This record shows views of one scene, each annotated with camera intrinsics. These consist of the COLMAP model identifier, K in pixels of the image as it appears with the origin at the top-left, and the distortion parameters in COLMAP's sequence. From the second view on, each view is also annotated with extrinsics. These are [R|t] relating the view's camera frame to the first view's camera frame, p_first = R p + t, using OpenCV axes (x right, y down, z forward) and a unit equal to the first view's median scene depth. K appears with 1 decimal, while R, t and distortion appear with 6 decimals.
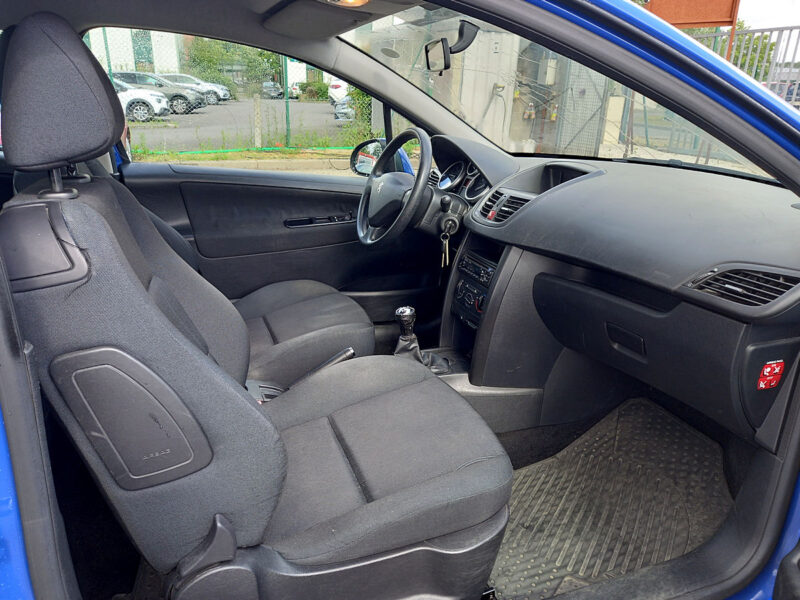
lens RADIAL K [[588.4, 0, 406.1], [0, 588.4, 290.6], [0, 0, 1]] dist [0.073528, -0.064000]
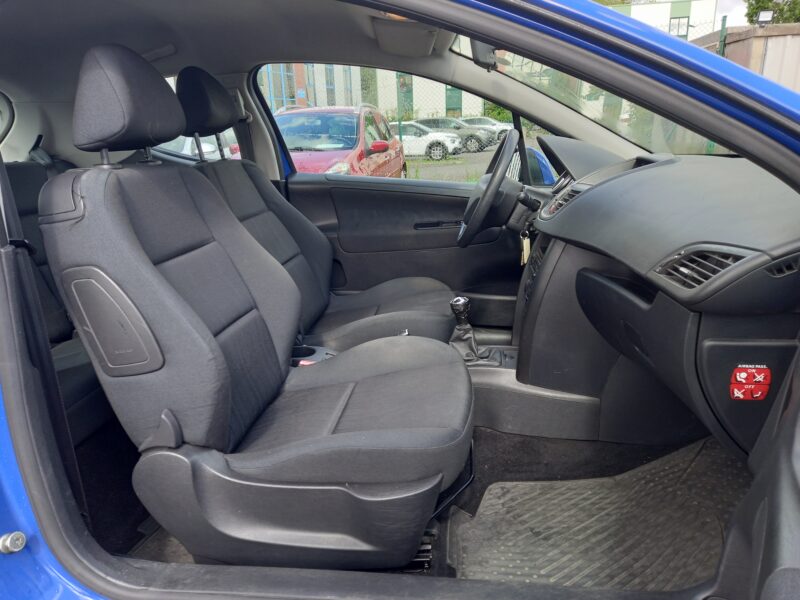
lens RADIAL K [[588.4, 0, 406.1], [0, 588.4, 290.6], [0, 0, 1]] dist [0.073528, -0.064000]
pose [[0.886196, 0.068584, -0.458207, 0.388722], [-0.094814, 0.994898, -0.034459, 0.061478], [0.453506, 0.073982, 0.888178, 0.035848]]
